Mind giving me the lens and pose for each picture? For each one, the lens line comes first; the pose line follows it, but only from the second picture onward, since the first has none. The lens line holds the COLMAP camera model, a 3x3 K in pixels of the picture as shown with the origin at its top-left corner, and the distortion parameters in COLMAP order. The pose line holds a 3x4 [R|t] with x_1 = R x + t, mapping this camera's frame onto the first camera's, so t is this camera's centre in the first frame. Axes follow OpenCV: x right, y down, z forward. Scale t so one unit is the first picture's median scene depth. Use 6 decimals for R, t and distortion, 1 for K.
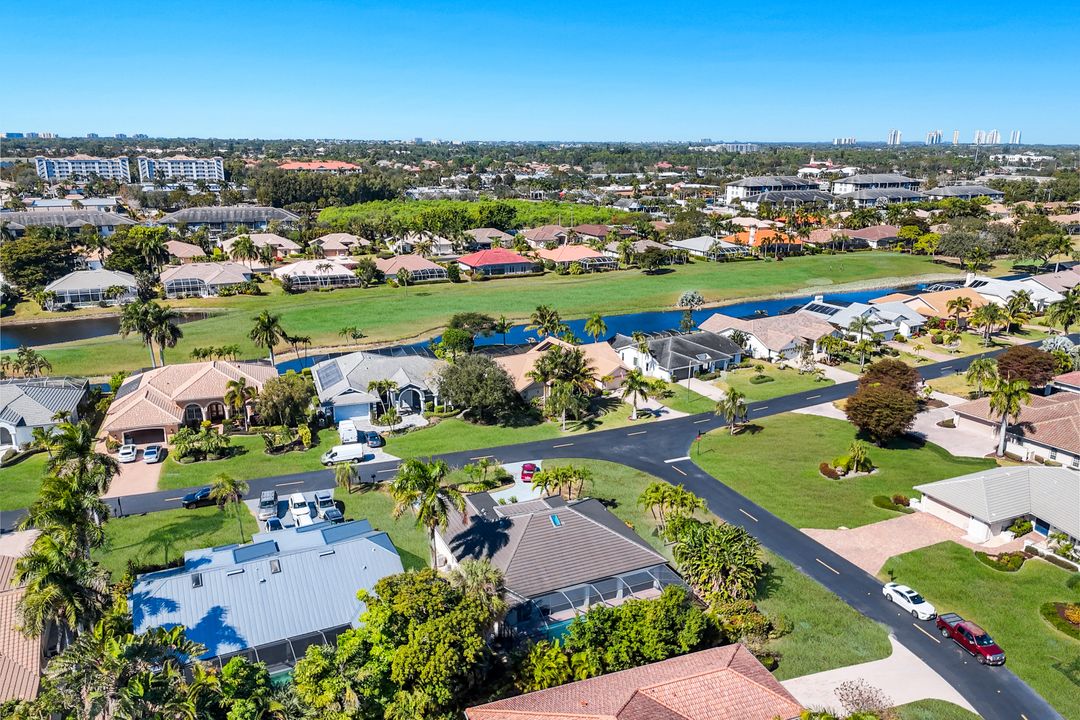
lens RADIAL K [[794.2, 0, 540.0], [0, 794.2, 360.0], [0, 0, 1]] dist [0.074150, -0.051701]
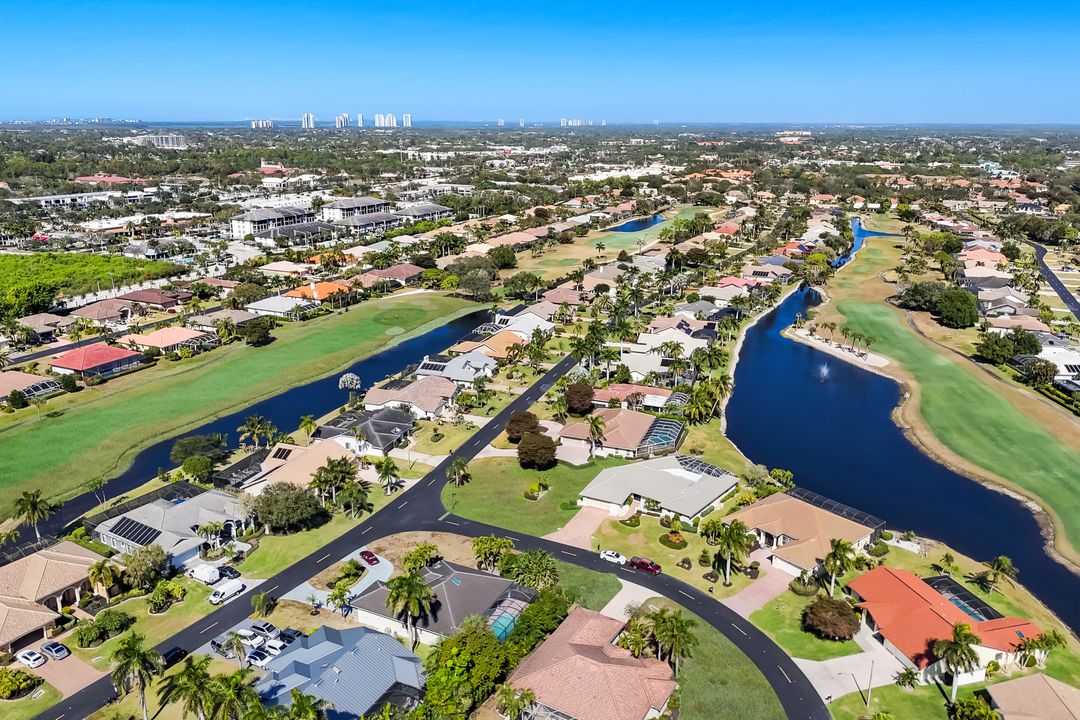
lens RADIAL K [[794.2, 0, 540.0], [0, 794.2, 360.0], [0, 0, 1]] dist [0.074150, -0.051701]
pose [[0.780696, -0.182397, 0.597699, -0.482129], [0.169044, 0.982437, 0.079005, -0.229393], [-0.601612, 0.039358, 0.797818, -0.304515]]
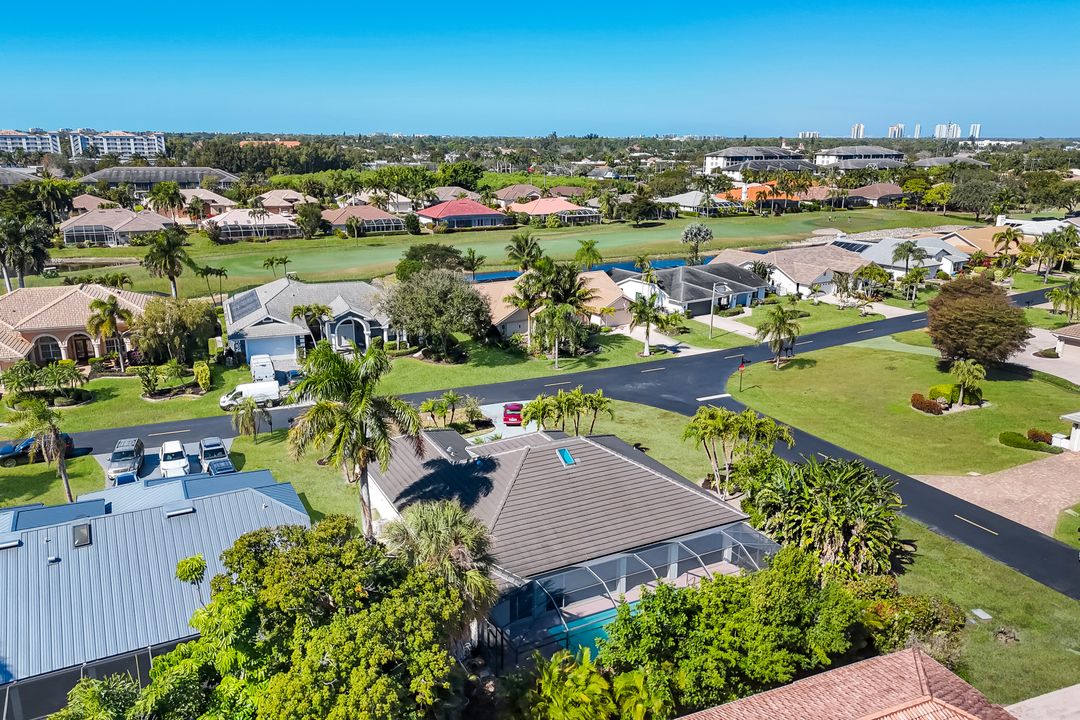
lens RADIAL K [[804.6, 0, 540.0], [0, 804.6, 360.0], [0, 0, 1]] dist [0.047751, -0.005117]
pose [[0.999082, -0.013903, 0.040524, -0.015772], [0.013874, 0.999903, 0.000974, 0.077927], [-0.040534, -0.000411, 0.999178, 0.232398]]
